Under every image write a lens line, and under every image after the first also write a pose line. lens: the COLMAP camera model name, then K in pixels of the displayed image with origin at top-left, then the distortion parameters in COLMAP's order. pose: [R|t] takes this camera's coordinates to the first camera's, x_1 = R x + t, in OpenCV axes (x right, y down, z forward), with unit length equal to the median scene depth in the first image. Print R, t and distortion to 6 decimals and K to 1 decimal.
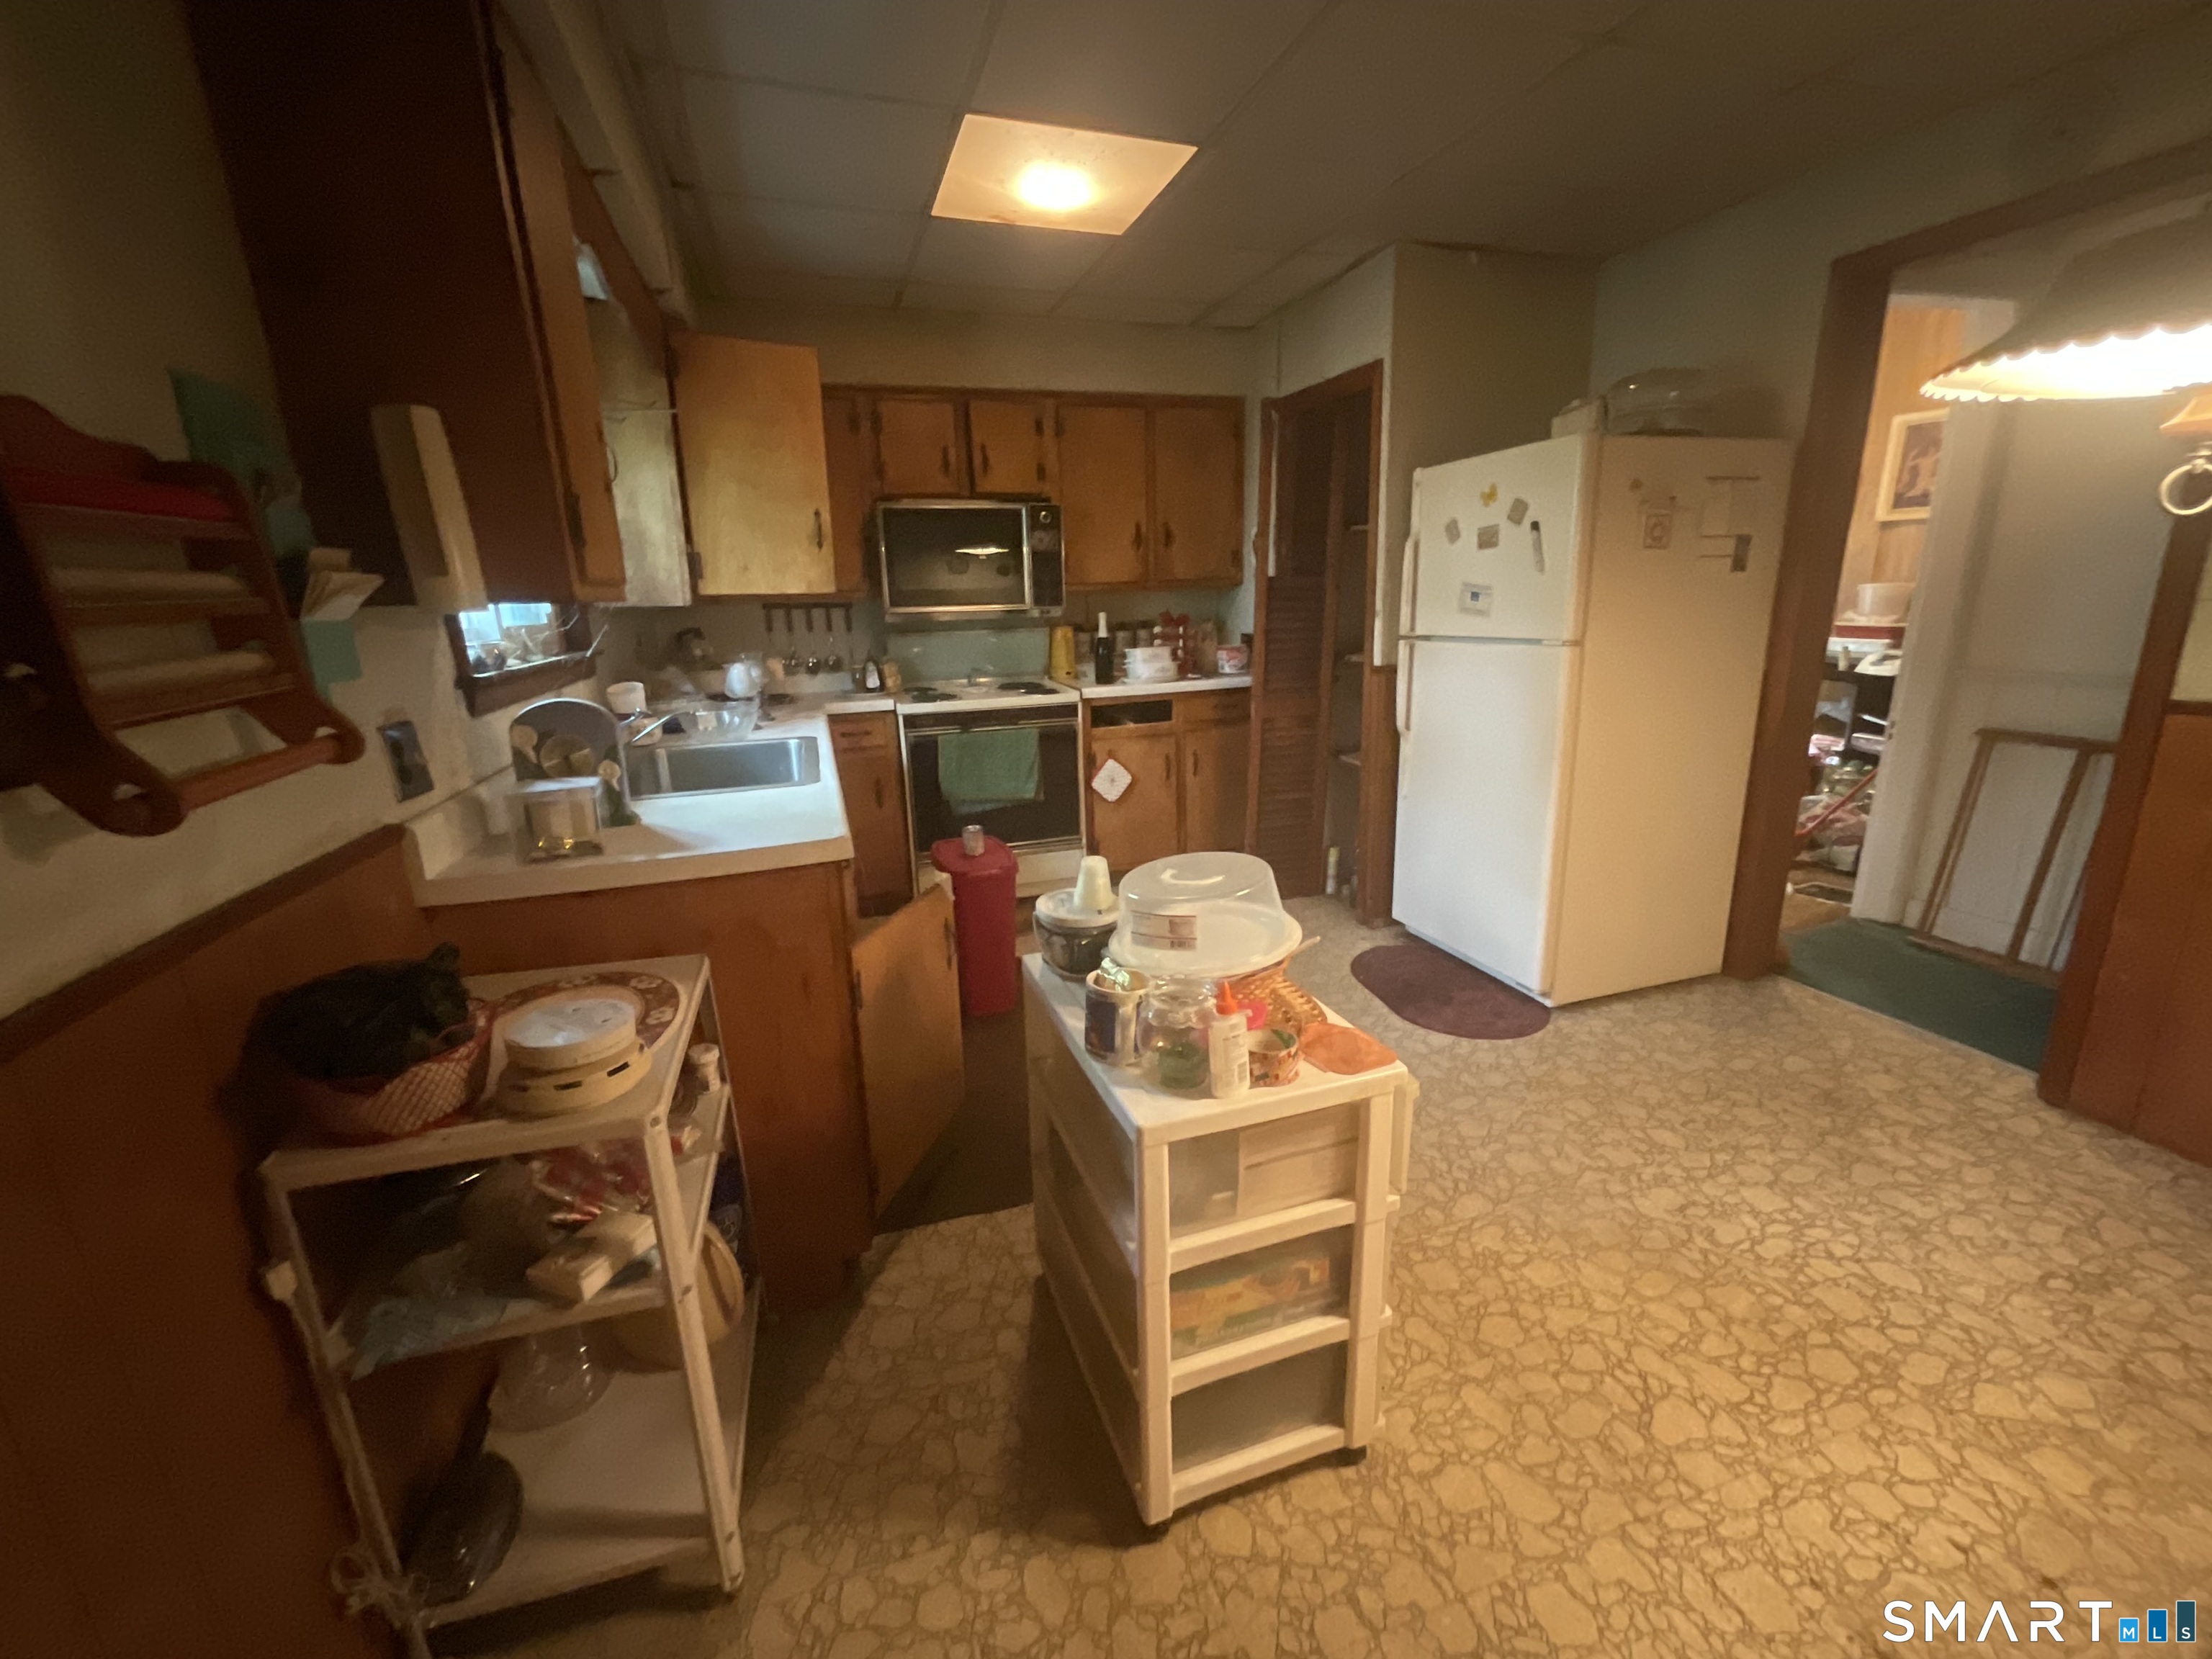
lens RADIAL K [[888.9, 0, 1099.0], [0, 888.9, 826.3], [0, 0, 1]] dist [0.005266, -0.002894]
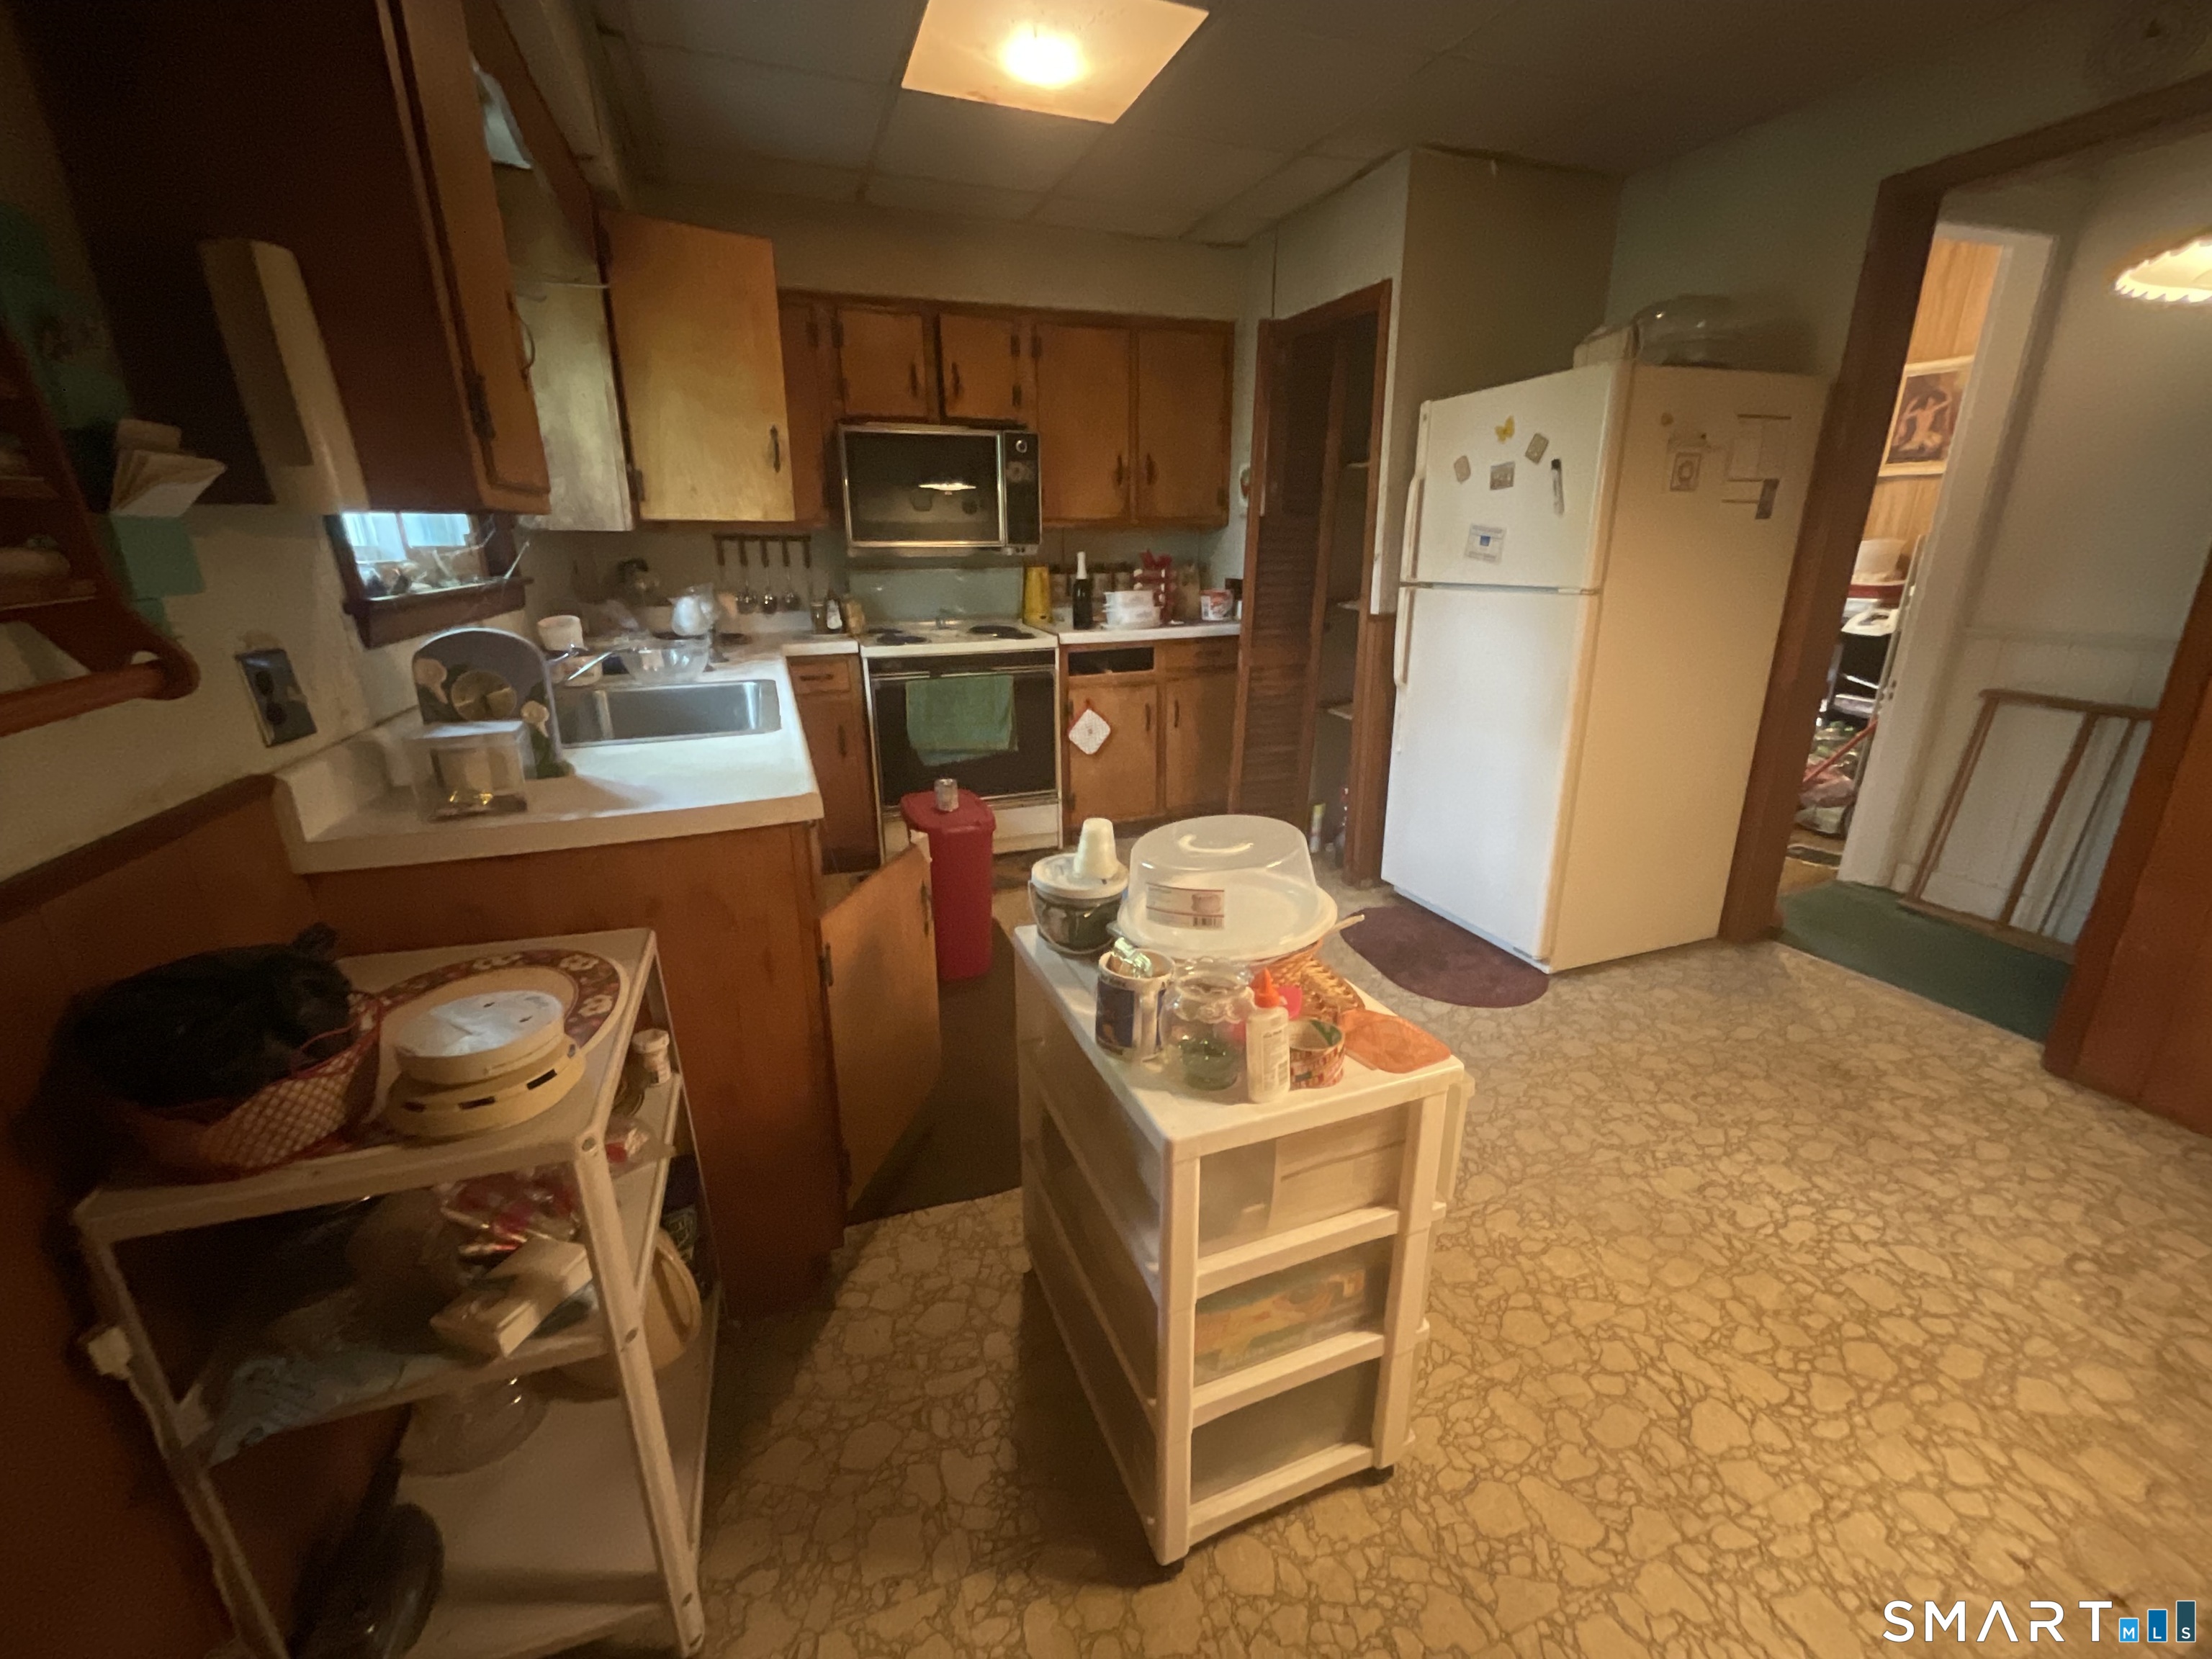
lens RADIAL K [[888.9, 0, 1098.8], [0, 888.9, 824.6], [0, 0, 1]] dist [0.005266, -0.002894]
pose [[0.998965, 0.007889, 0.044802, -0.038877], [-0.010226, 0.998586, 0.052176, -0.005333], [-0.044327, -0.052580, 0.997632, 0.102370]]
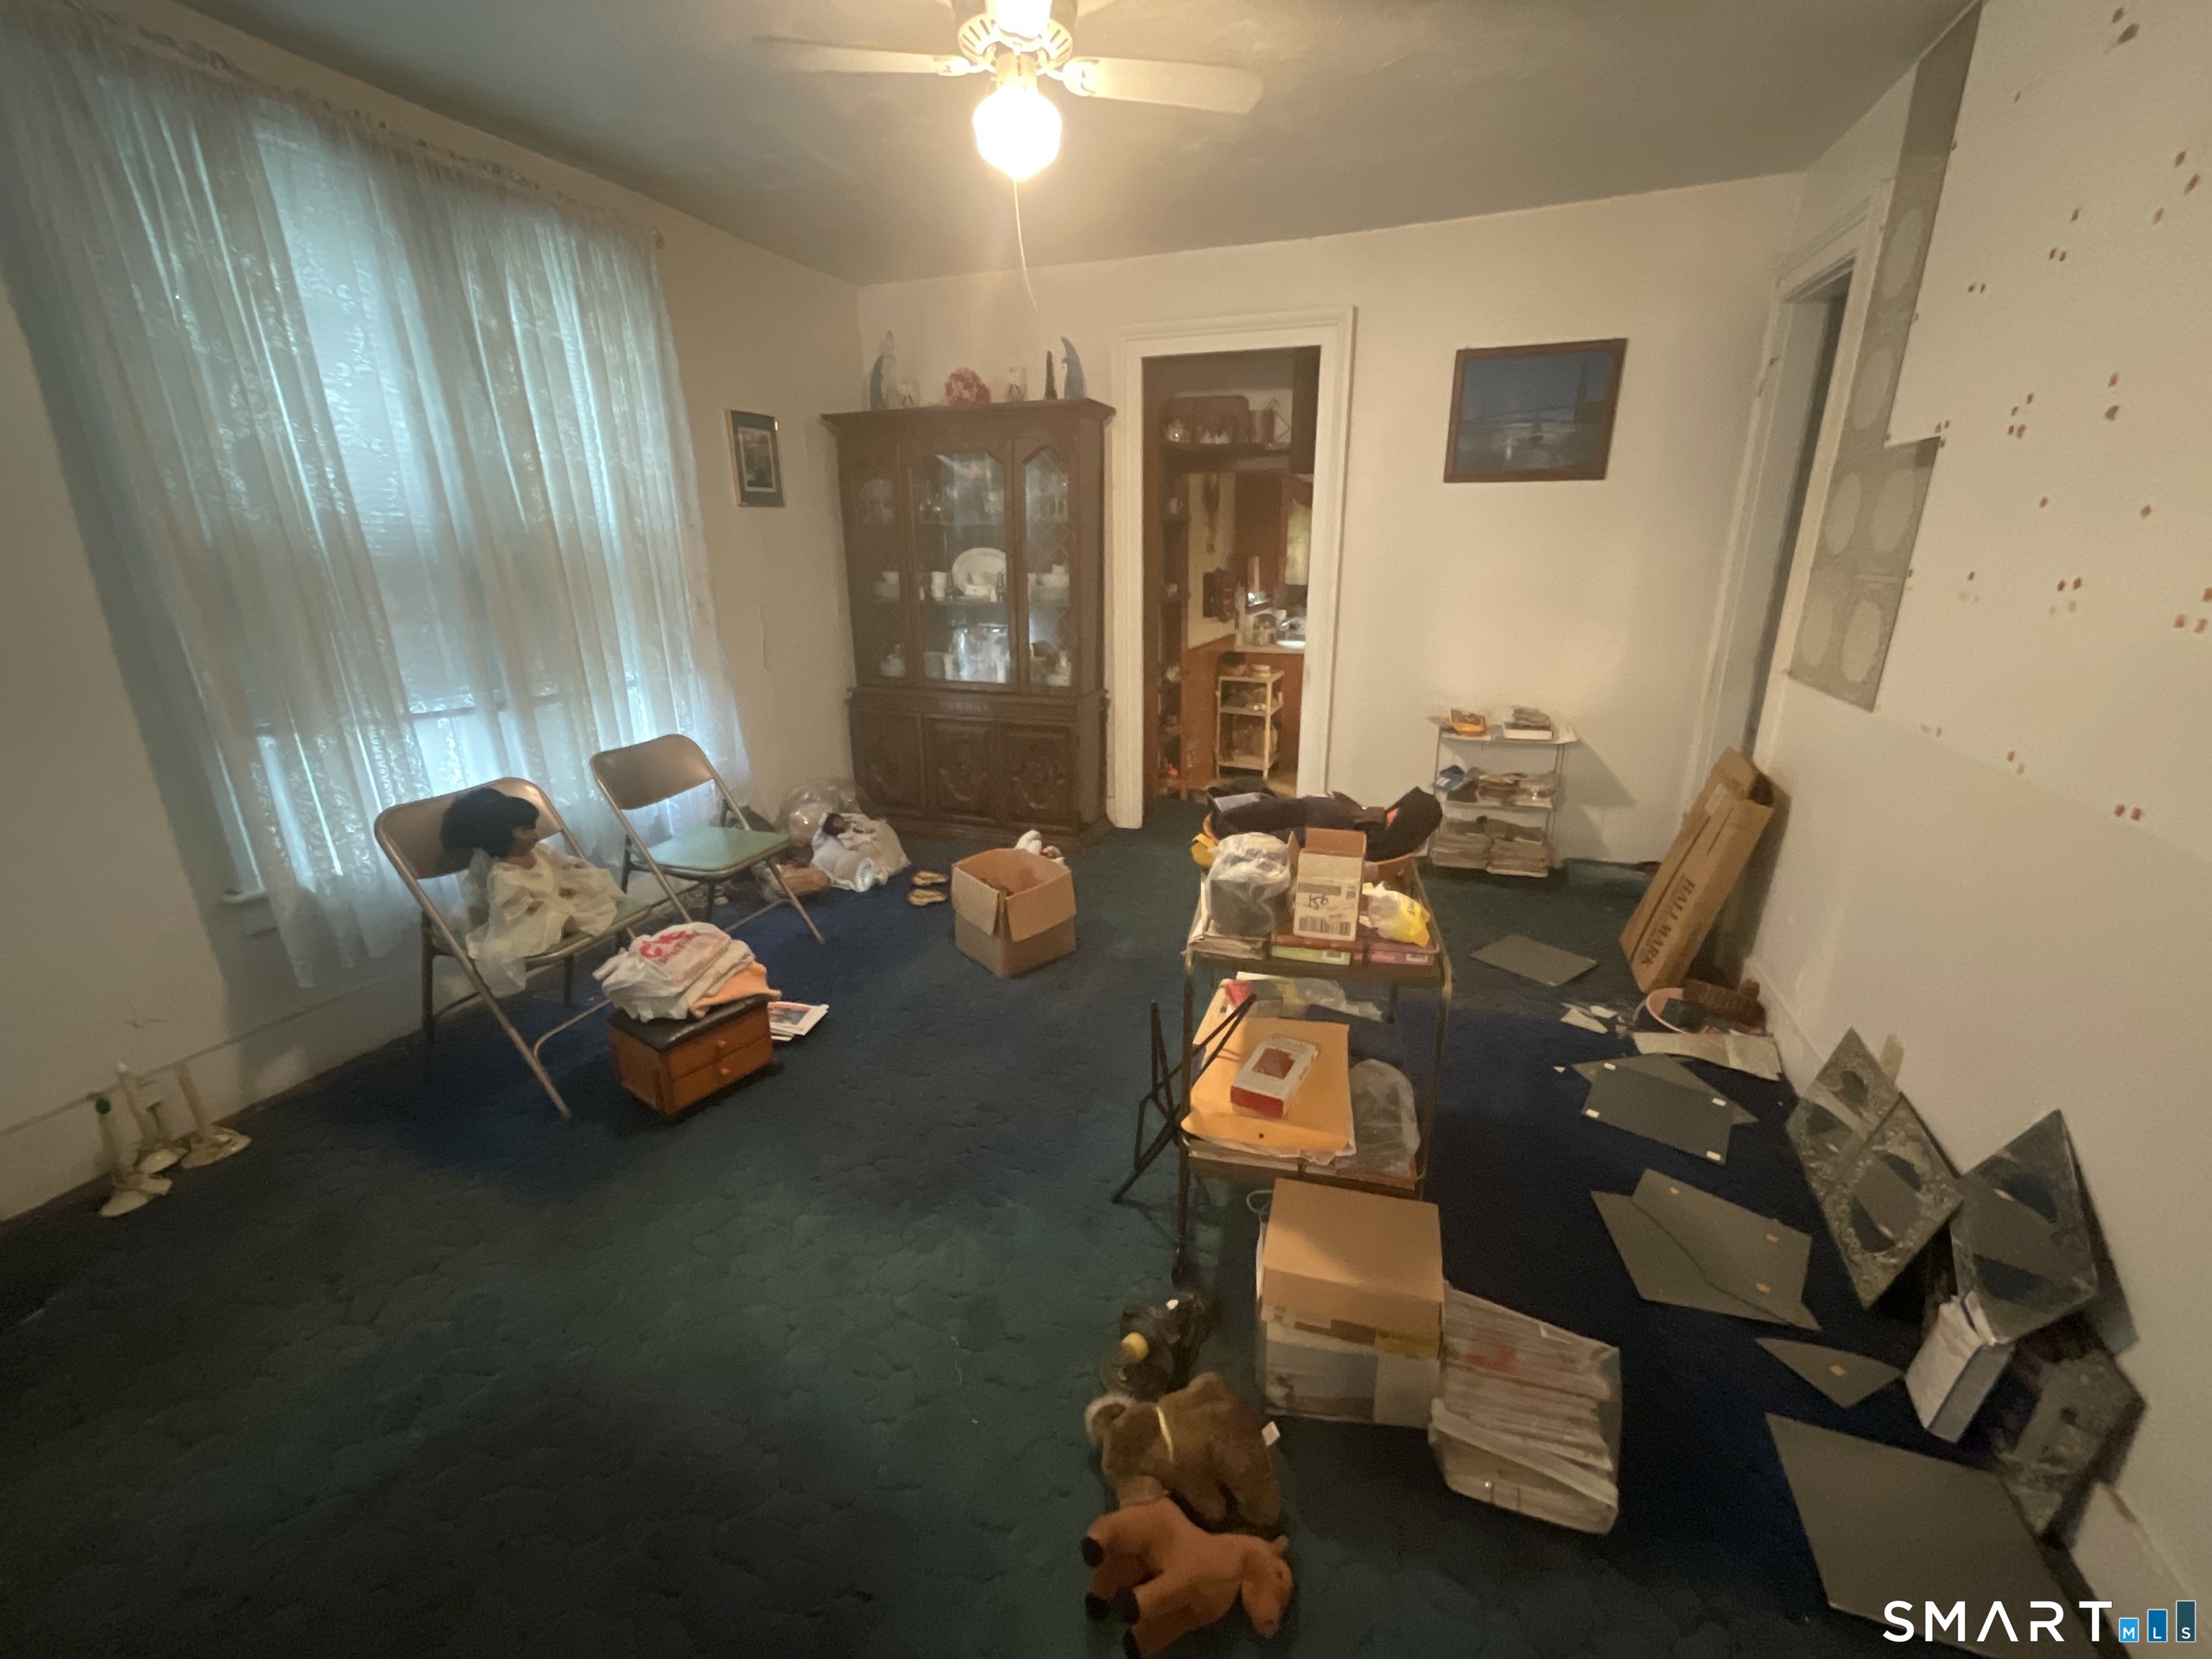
lens RADIAL K [[888.9, 0, 1106.4], [0, 888.9, 829.6], [0, 0, 1]] dist [0.005266, -0.002894]
pose [[0.774996, 0.204909, -0.597824, 1.448995], [-0.163472, 0.978779, 0.123566, 0.439892], [0.610457, 0.001964, 0.792047, -2.624984]]
